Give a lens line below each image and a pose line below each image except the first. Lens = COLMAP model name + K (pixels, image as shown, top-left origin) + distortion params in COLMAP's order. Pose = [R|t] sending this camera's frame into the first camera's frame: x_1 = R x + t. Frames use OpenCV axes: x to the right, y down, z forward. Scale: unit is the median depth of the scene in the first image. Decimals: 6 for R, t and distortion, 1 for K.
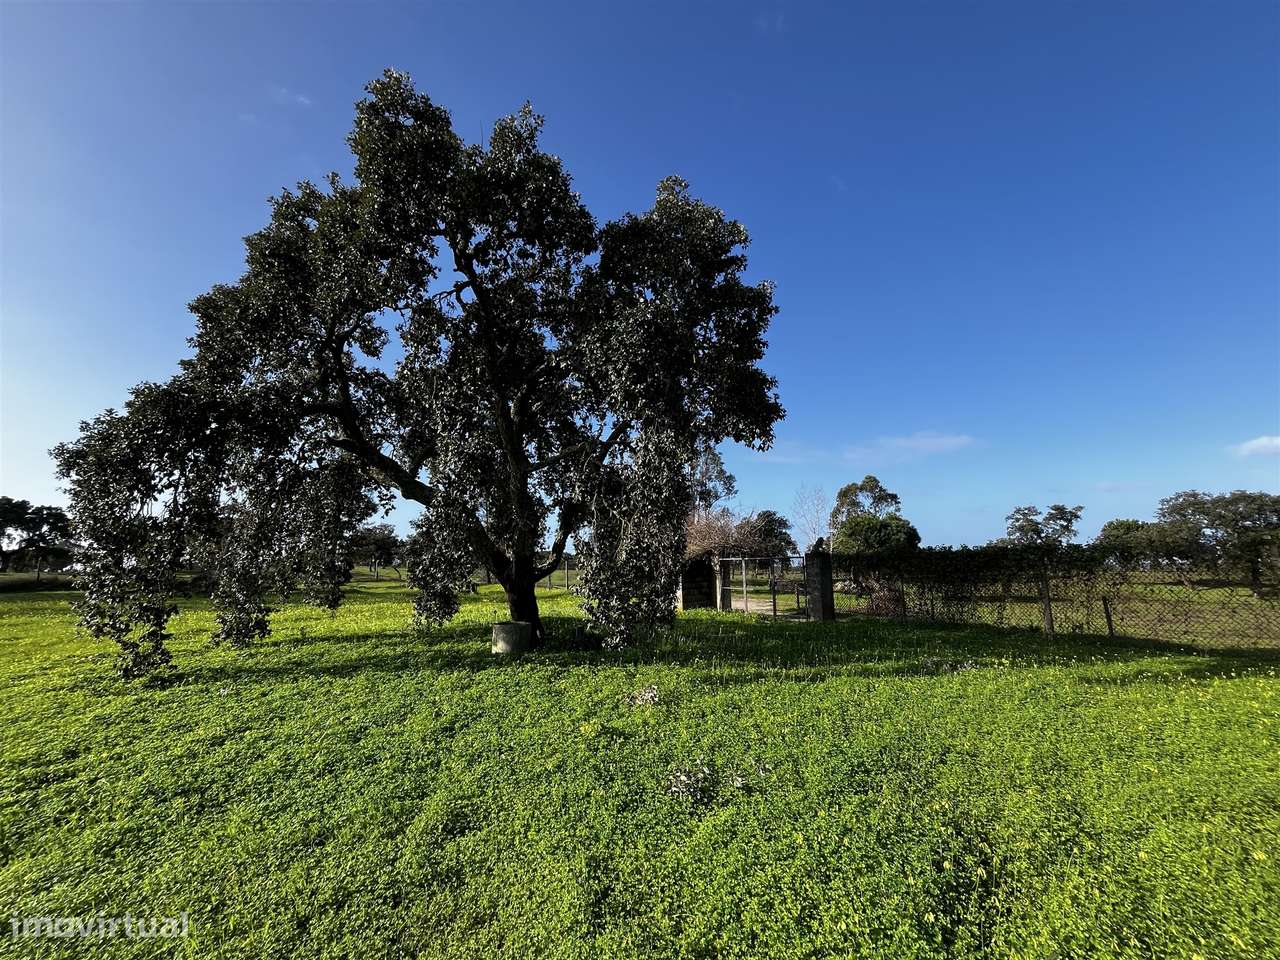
lens RADIAL K [[505.8, 0, 640.0], [0, 505.8, 480.0], [0, 0, 1]] dist [-0.000686, -0.000164]
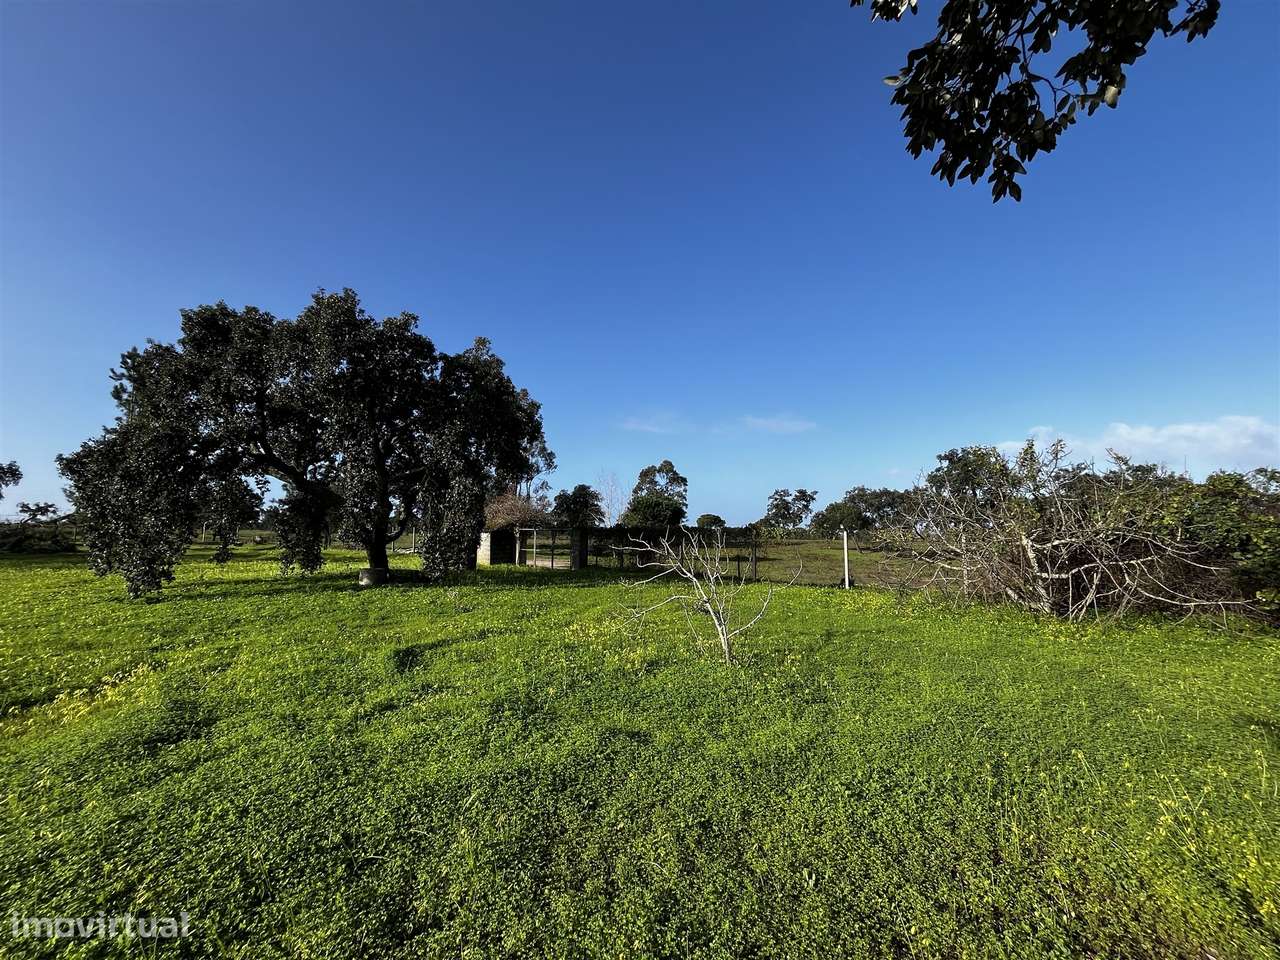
lens RADIAL K [[505.8, 0, 640.0], [0, 505.8, 480.0], [0, 0, 1]] dist [-0.000686, -0.000164]
pose [[0.945814, 0.047644, 0.321195, 0.016336], [-0.069730, 0.995901, 0.057607, -0.078829], [-0.317134, -0.076882, 0.945259, -0.397738]]
